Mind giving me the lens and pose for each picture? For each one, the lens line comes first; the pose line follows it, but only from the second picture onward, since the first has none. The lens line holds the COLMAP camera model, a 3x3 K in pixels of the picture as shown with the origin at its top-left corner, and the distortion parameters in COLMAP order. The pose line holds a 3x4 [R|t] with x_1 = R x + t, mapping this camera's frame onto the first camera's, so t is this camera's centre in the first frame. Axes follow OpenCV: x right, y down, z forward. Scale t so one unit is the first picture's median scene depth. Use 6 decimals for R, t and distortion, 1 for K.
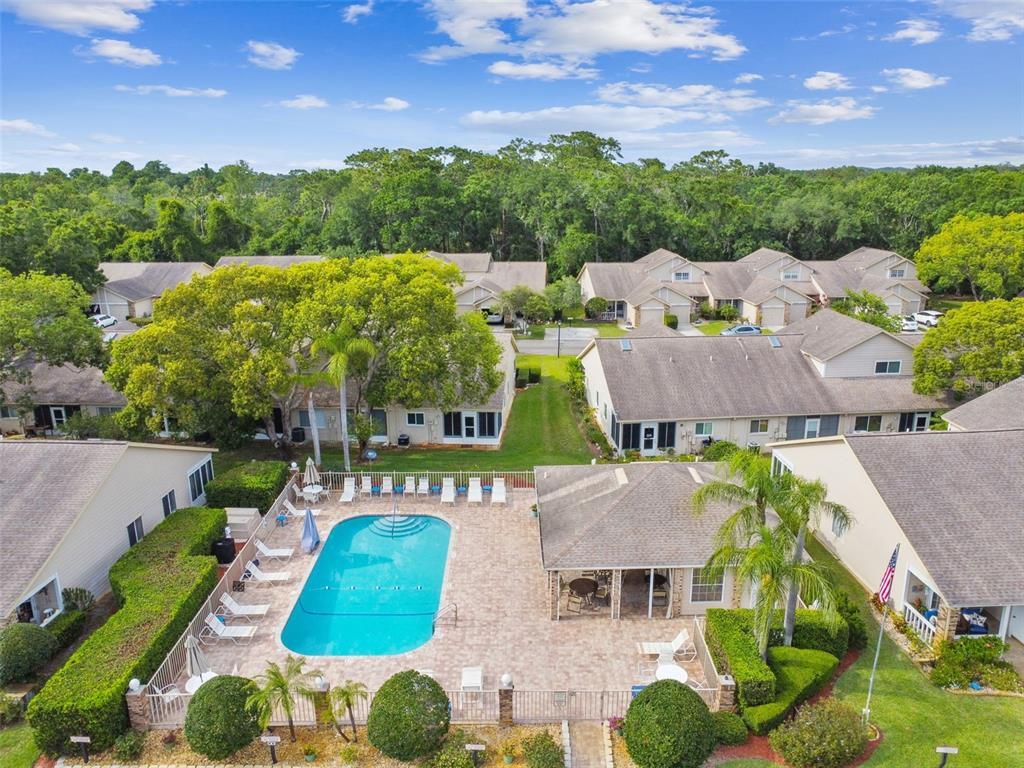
lens RADIAL K [[759.2, 0, 512.0], [0, 759.2, 384.0], [0, 0, 1]] dist [-0.163603, 0.270238]
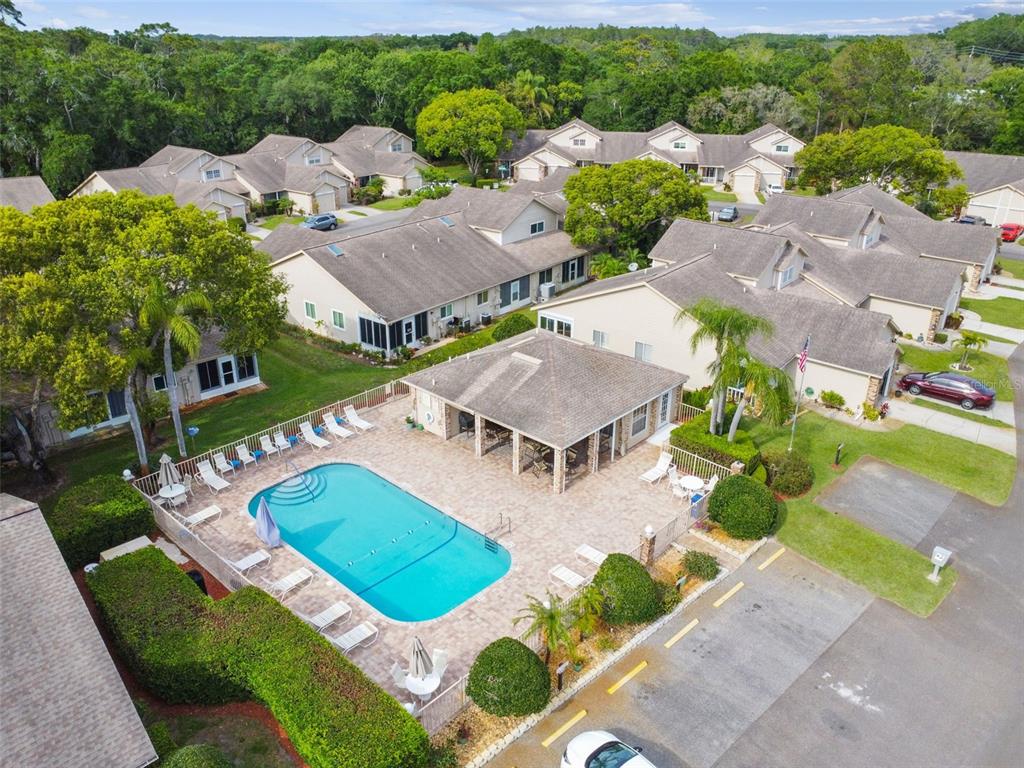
lens RADIAL K [[778.2, 0, 512.0], [0, 778.2, 384.0], [0, 0, 1]] dist [-0.158039, 0.280510]
pose [[0.691885, -0.289621, 0.661374, -0.420759], [0.190564, 0.956790, 0.219630, -0.063868], [-0.696406, -0.025924, 0.717180, 0.129257]]
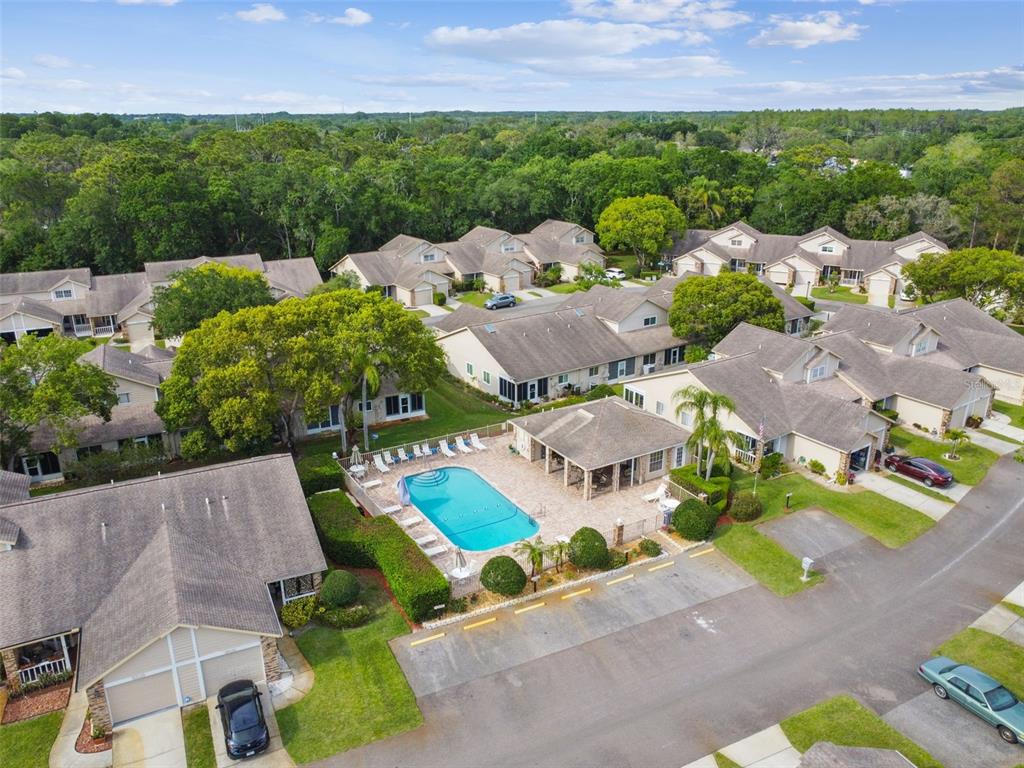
lens RADIAL K [[778.2, 0, 512.0], [0, 778.2, 384.0], [0, 0, 1]] dist [-0.158039, 0.280510]
pose [[0.869094, -0.162374, 0.467238, -0.523753], [0.134908, 0.986585, 0.091919, -0.080808], [-0.475895, -0.016852, 0.879341, -0.288125]]
